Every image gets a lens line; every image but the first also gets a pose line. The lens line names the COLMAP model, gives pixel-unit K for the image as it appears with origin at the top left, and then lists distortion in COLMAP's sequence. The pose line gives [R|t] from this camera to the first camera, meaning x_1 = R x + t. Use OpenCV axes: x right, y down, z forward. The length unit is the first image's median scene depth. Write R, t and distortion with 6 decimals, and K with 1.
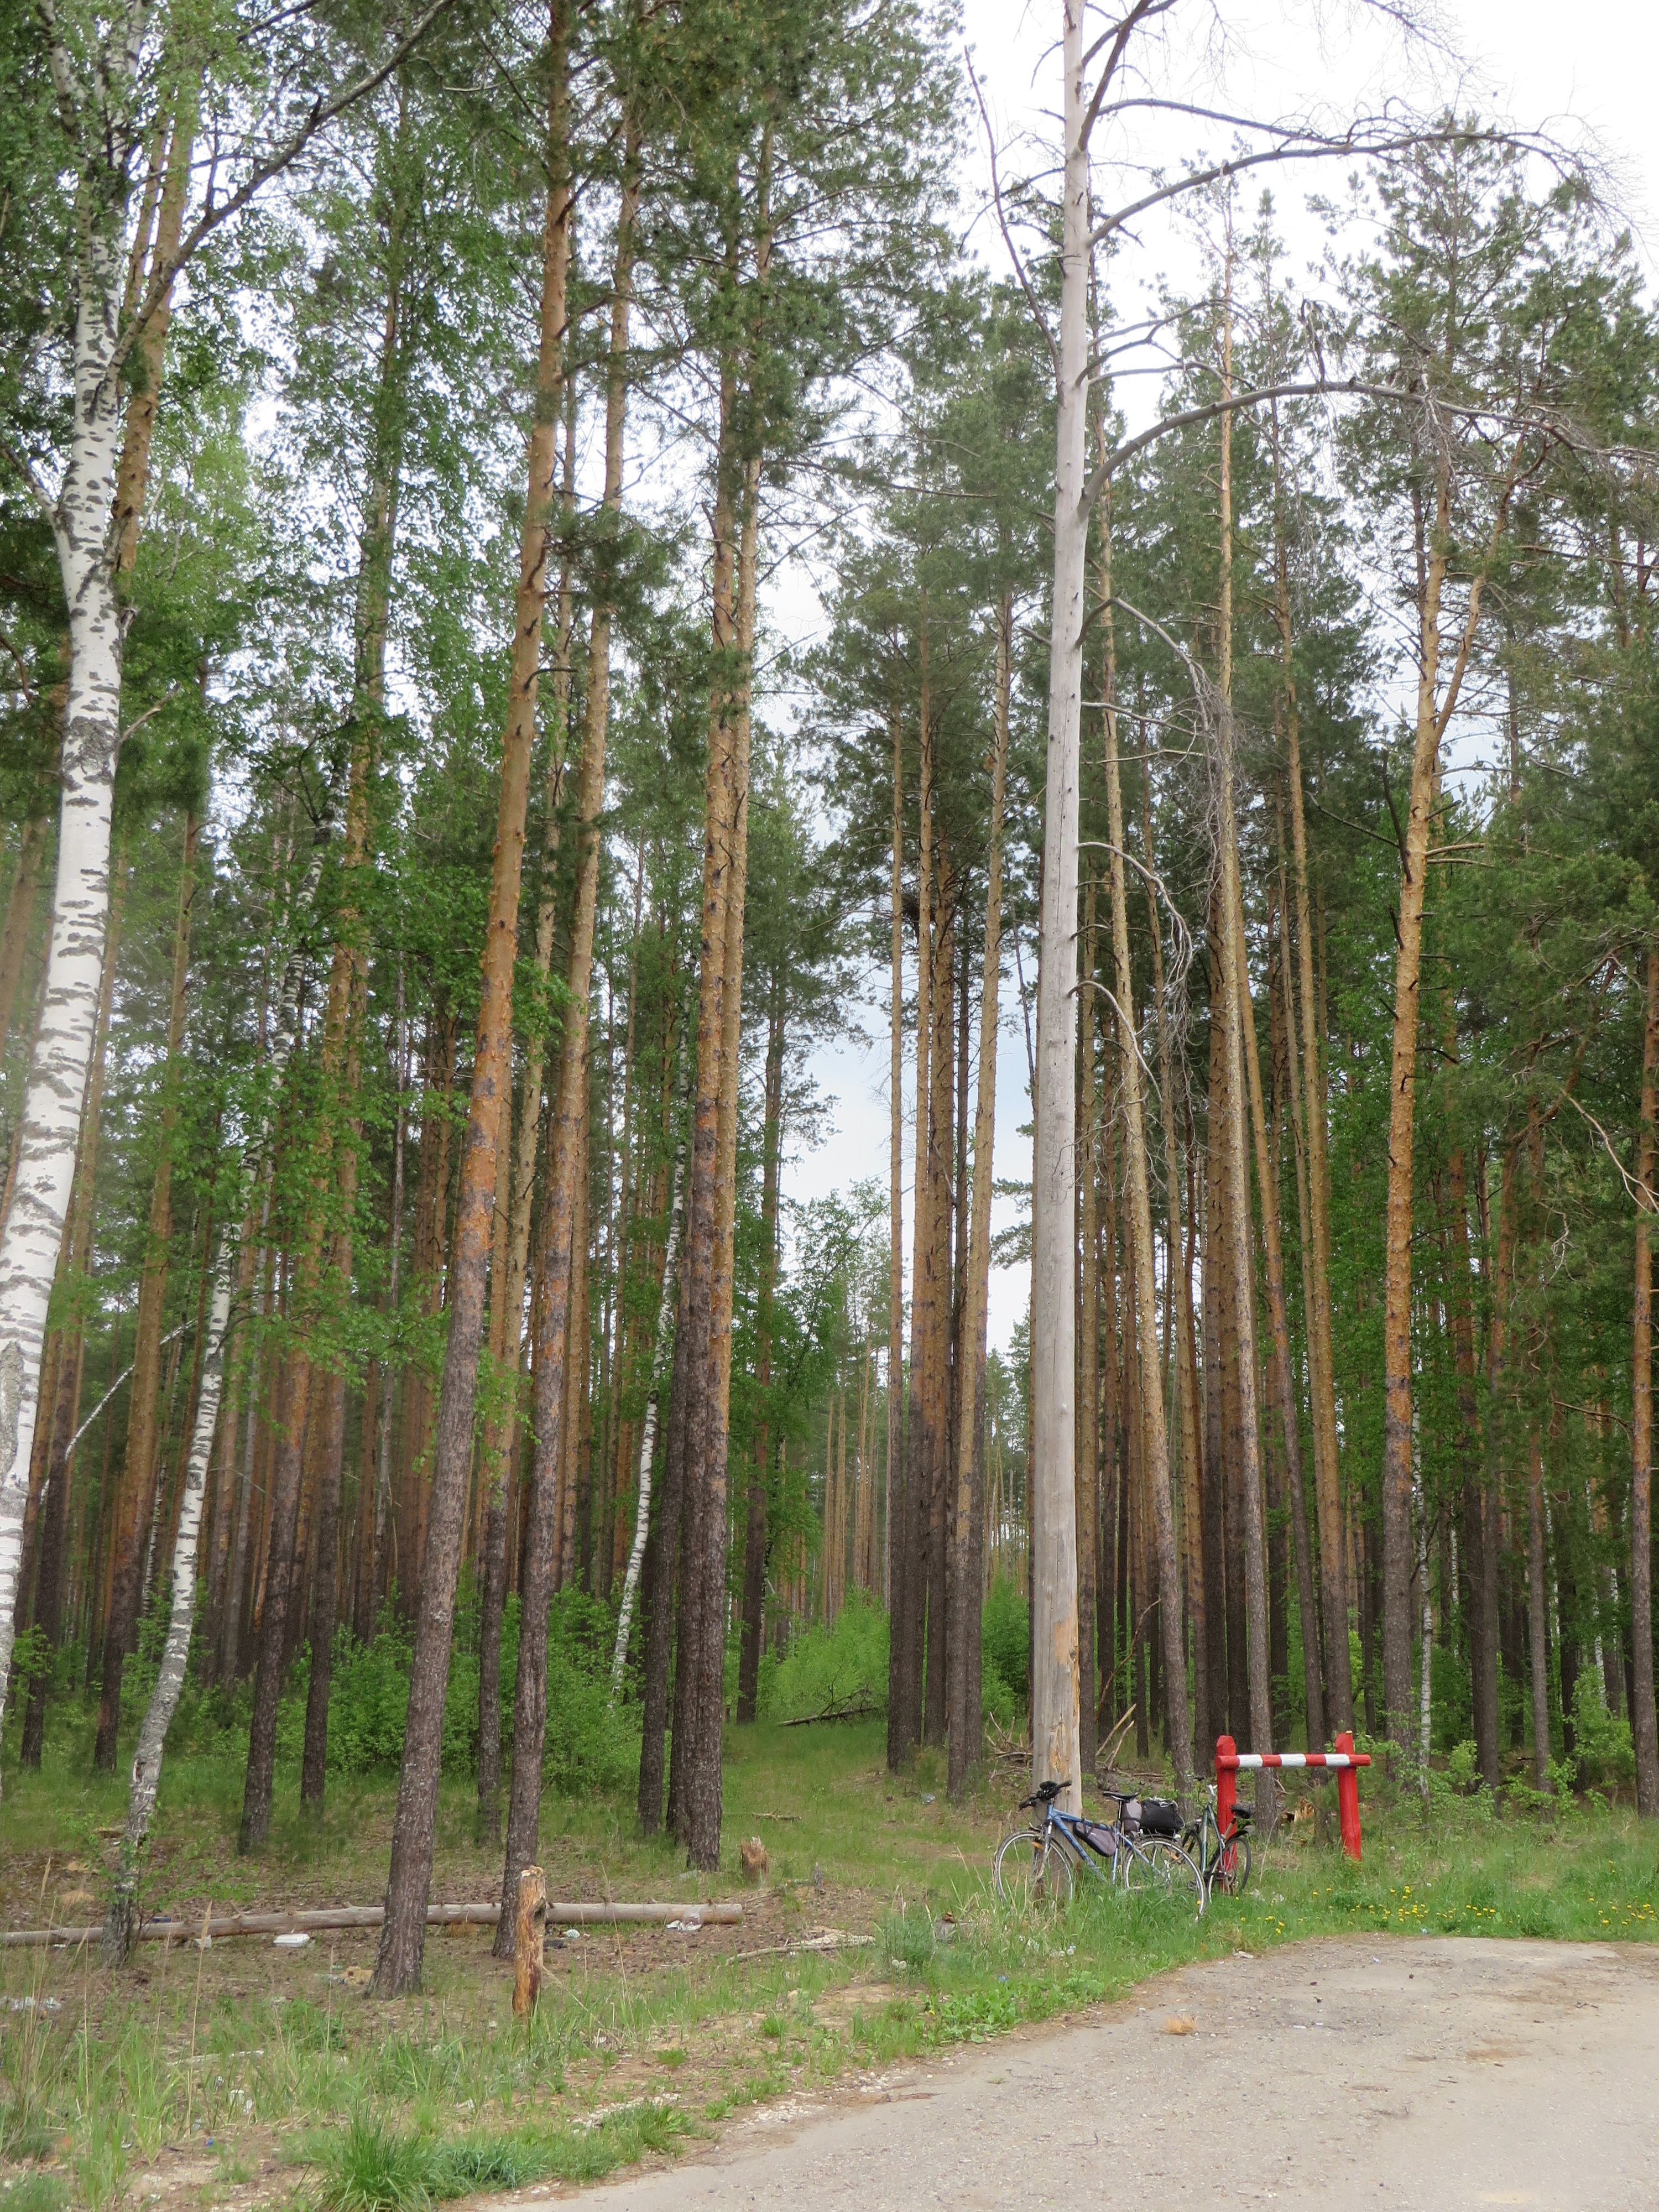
lens RADIAL K [[2275.3, 0, 840.1], [0, 2275.3, 1117.6], [0, 0, 1]] dist [-0.017903, 0.000000]
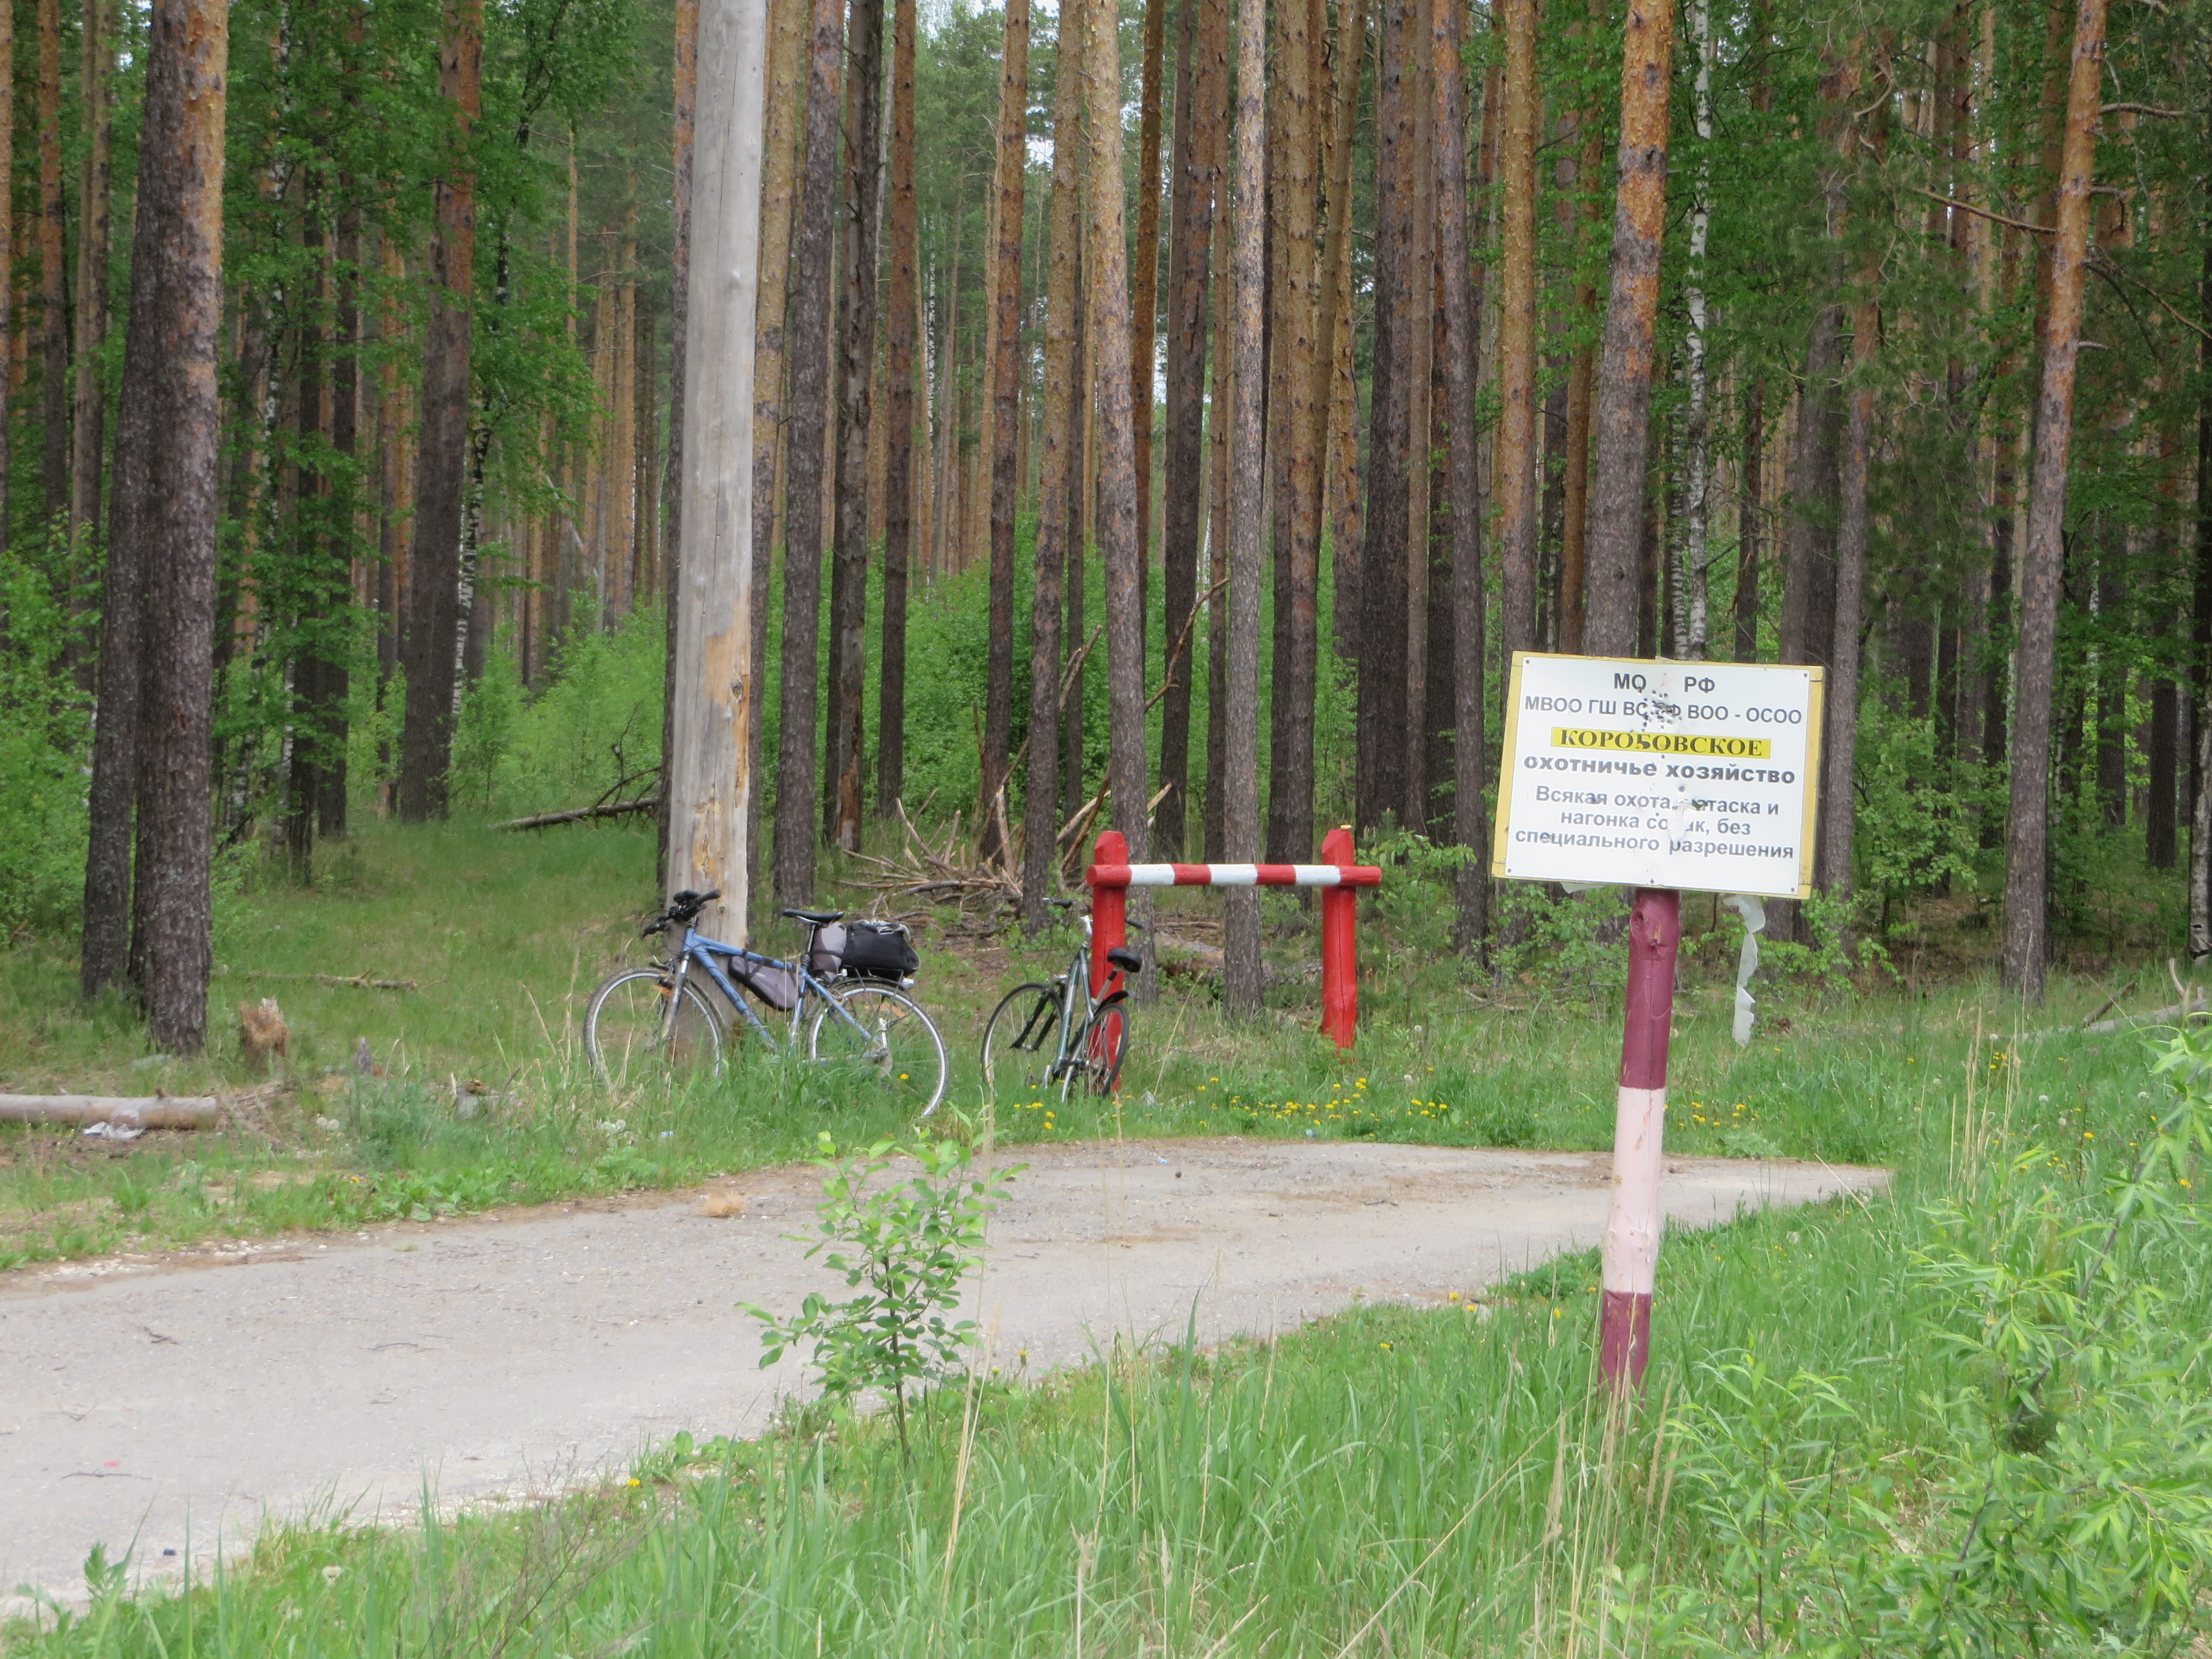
lens RADIAL K [[5623.2, 0, 1099.8], [0, 5623.2, 830.2], [0, 0, 1]] dist [0.035227, 0.000000]
pose [[0.998087, 0.006417, 0.061485, 0.105340], [-0.021979, 0.966450, 0.255913, -0.108965], [-0.057780, -0.256775, 0.964742, -0.443841]]
